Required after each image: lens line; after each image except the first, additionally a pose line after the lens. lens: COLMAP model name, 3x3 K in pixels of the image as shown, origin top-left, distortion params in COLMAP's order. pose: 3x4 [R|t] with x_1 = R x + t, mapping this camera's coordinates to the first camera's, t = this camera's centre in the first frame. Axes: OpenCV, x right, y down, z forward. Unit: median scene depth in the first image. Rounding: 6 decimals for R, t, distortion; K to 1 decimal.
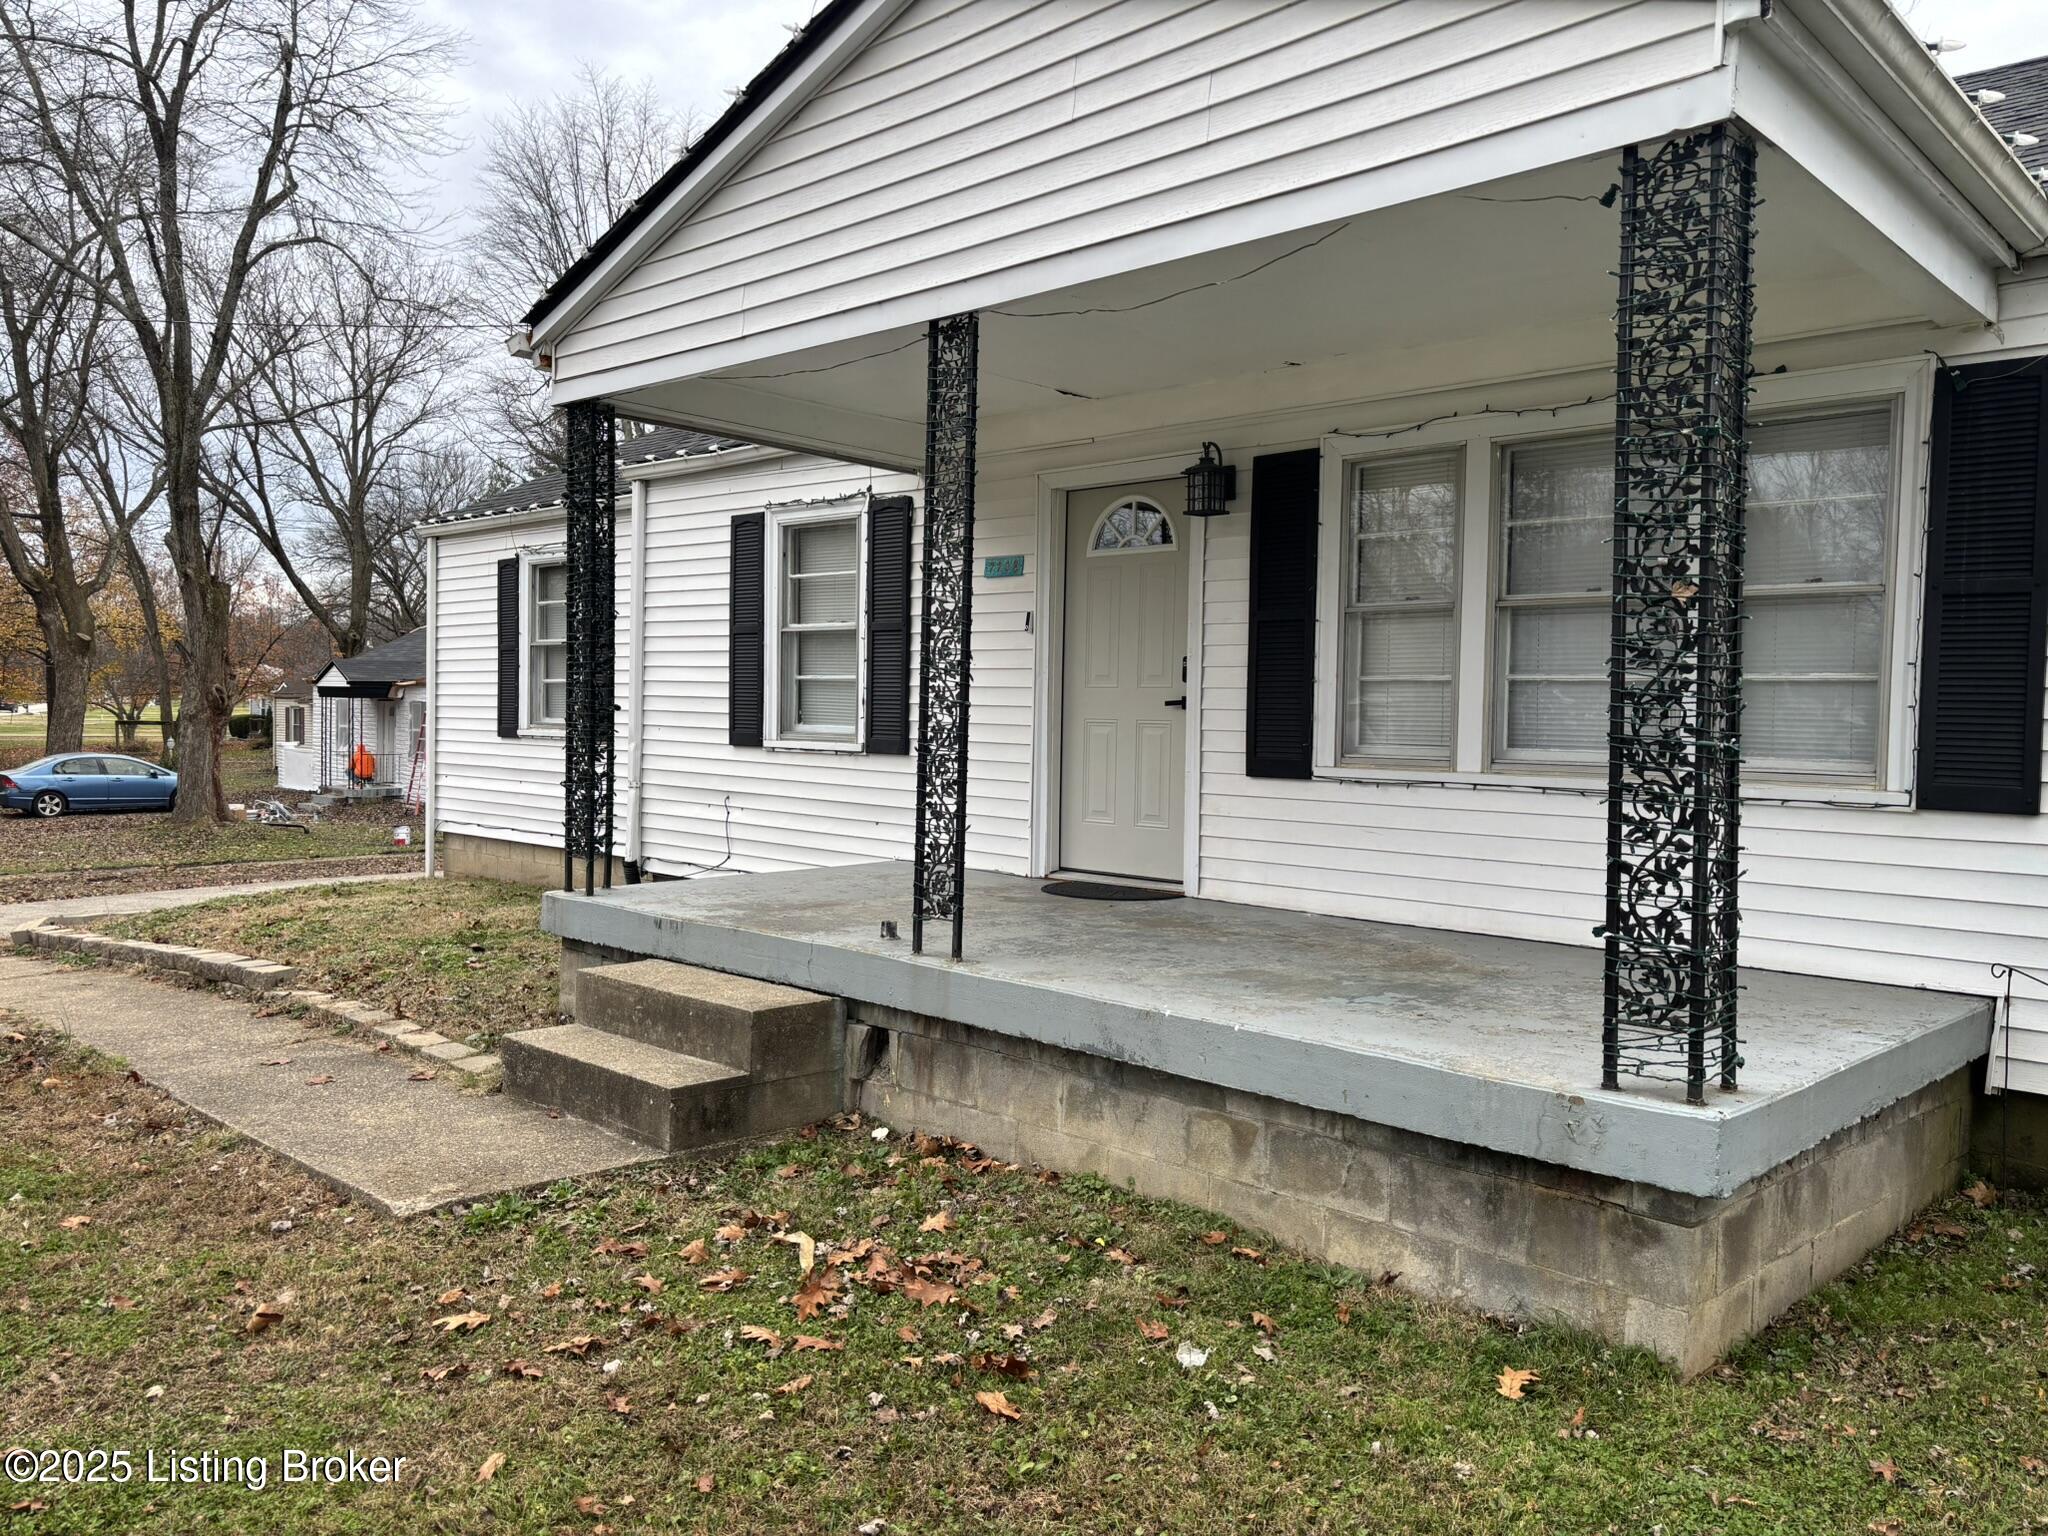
lens RADIAL K [[1487.3, 0, 1024.0], [0, 1487.3, 768.0], [0, 0, 1]] dist [0.088260, -0.000348]
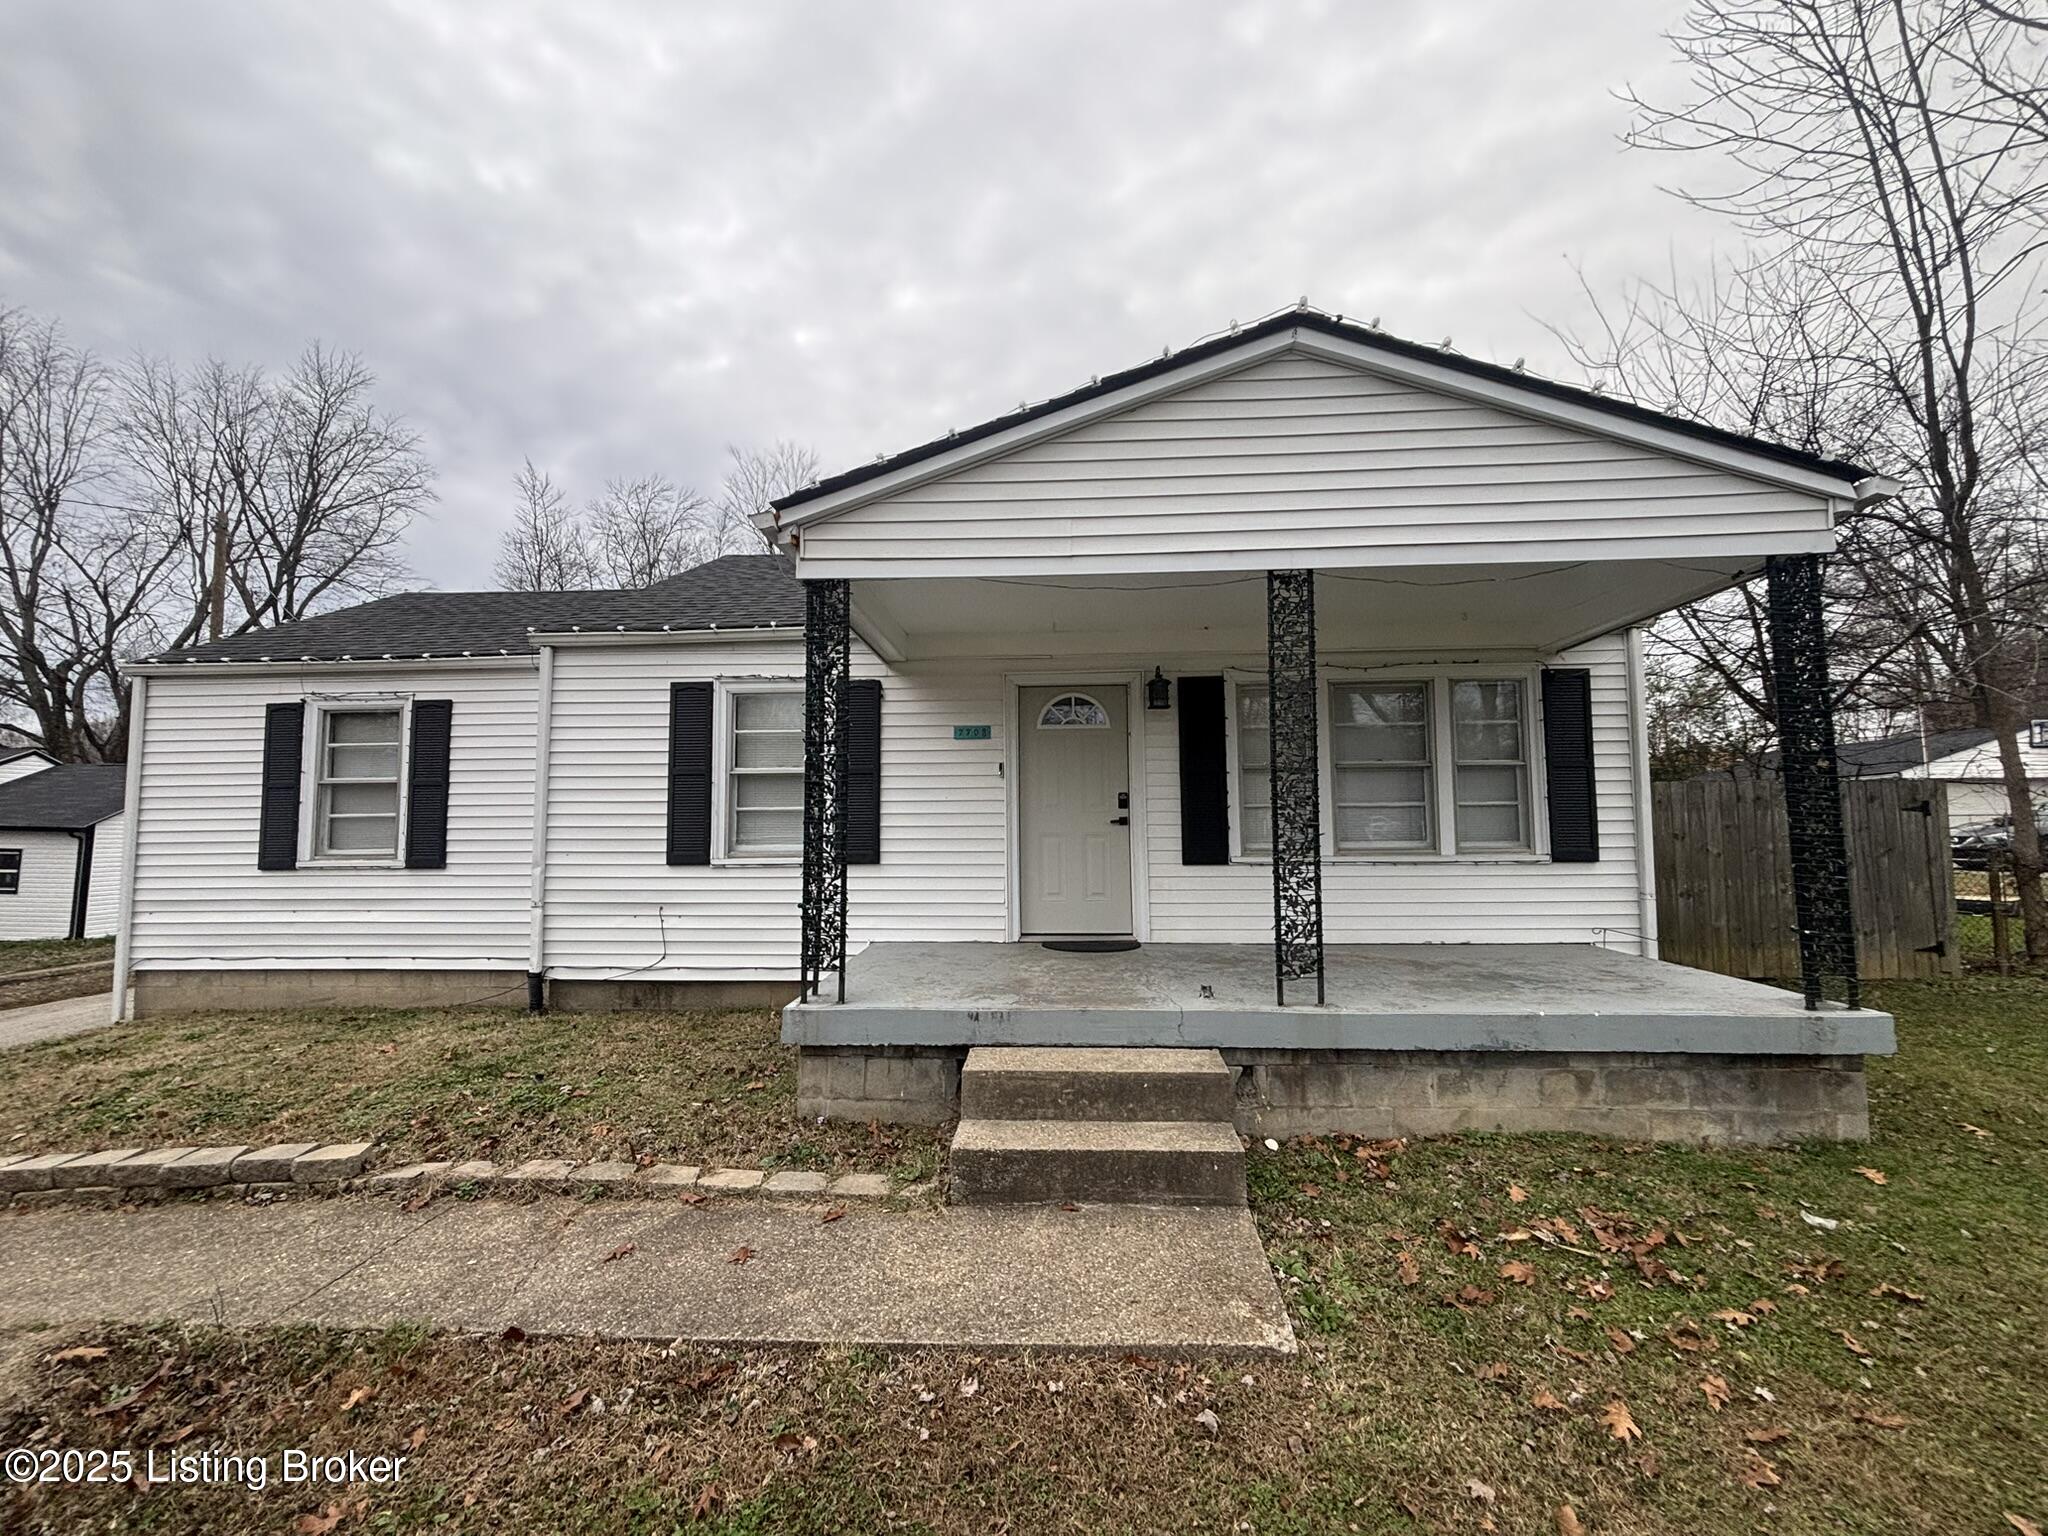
lens RADIAL K [[797.5, 0, 1024.0], [0, 797.5, 768.0], [0, 0, 1]] dist [-0.016073, 0.017556]
pose [[0.763328, 0.021200, 0.645663, -0.566351], [0.047727, 0.994879, -0.089091, -0.031814], [-0.644246, 0.098821, 0.758407, 0.432616]]
